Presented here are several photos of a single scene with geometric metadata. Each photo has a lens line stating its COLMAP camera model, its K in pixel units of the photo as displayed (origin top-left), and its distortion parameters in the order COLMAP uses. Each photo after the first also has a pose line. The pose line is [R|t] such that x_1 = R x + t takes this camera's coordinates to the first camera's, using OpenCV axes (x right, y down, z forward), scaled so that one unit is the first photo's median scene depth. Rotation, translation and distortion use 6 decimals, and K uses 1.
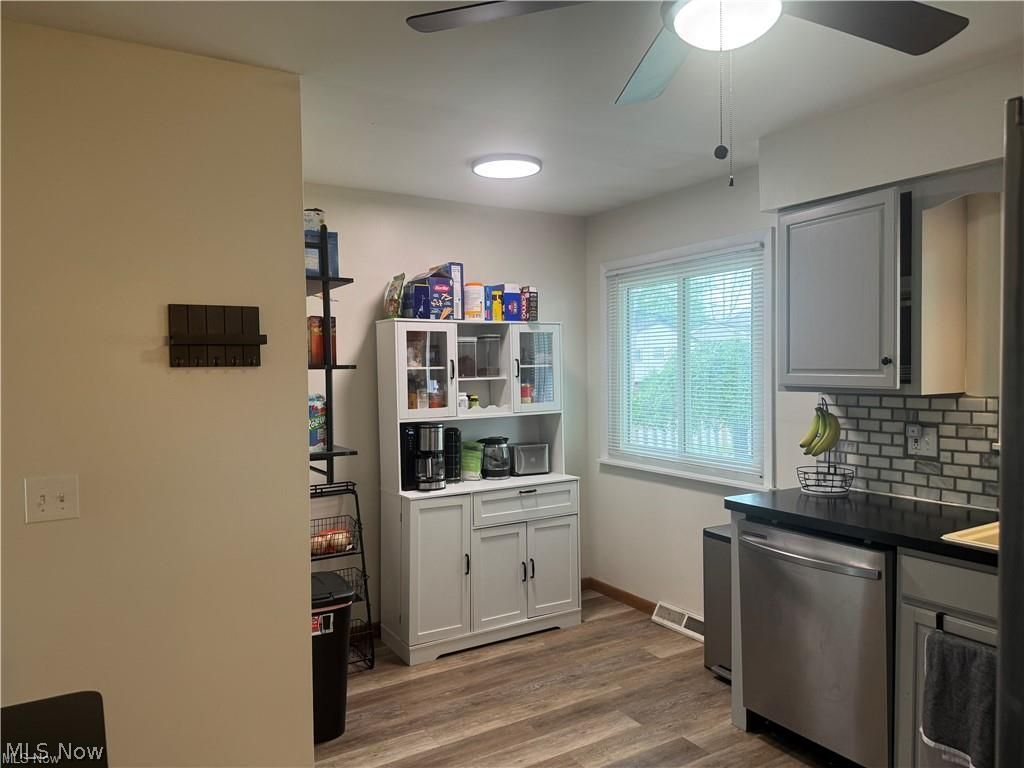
lens RADIAL K [[727.3, 0, 512.0], [0, 727.3, 384.0], [0, 0, 1]] dist [0.075292, -0.093594]
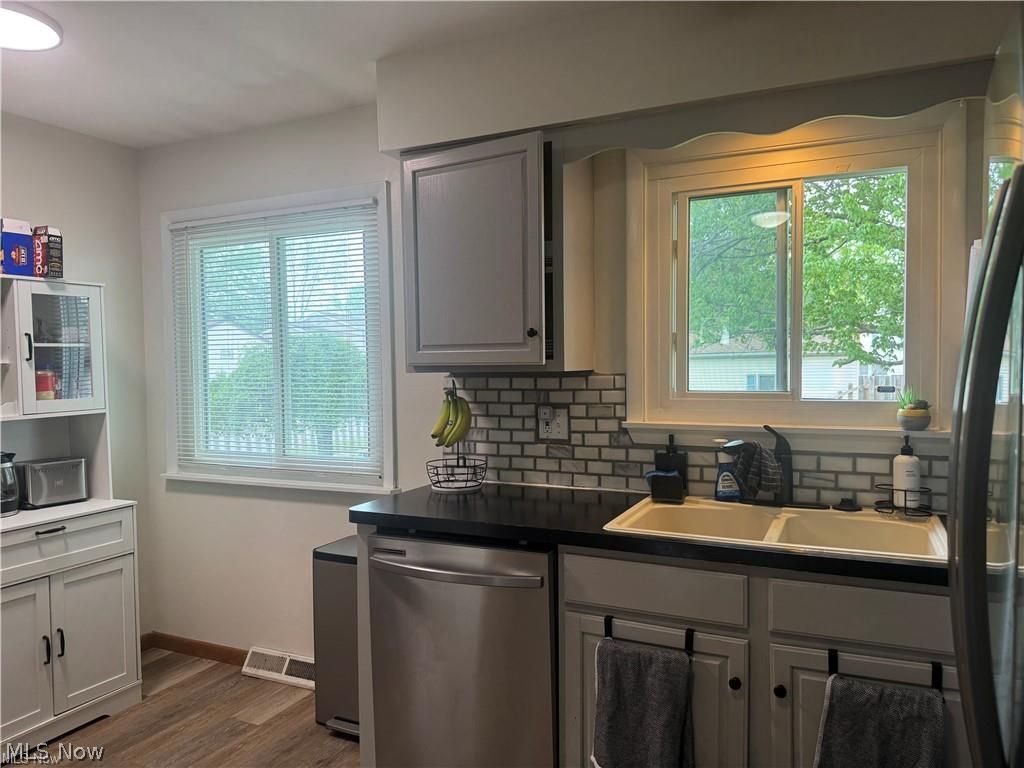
lens RADIAL K [[727.3, 0, 512.0], [0, 727.3, 384.0], [0, 0, 1]] dist [0.075292, -0.093594]
pose [[0.840741, -0.016744, 0.541179, 0.013769], [0.018713, 0.999823, 0.001863, 0.019917], [-0.541114, 0.008561, 0.840906, 0.204984]]
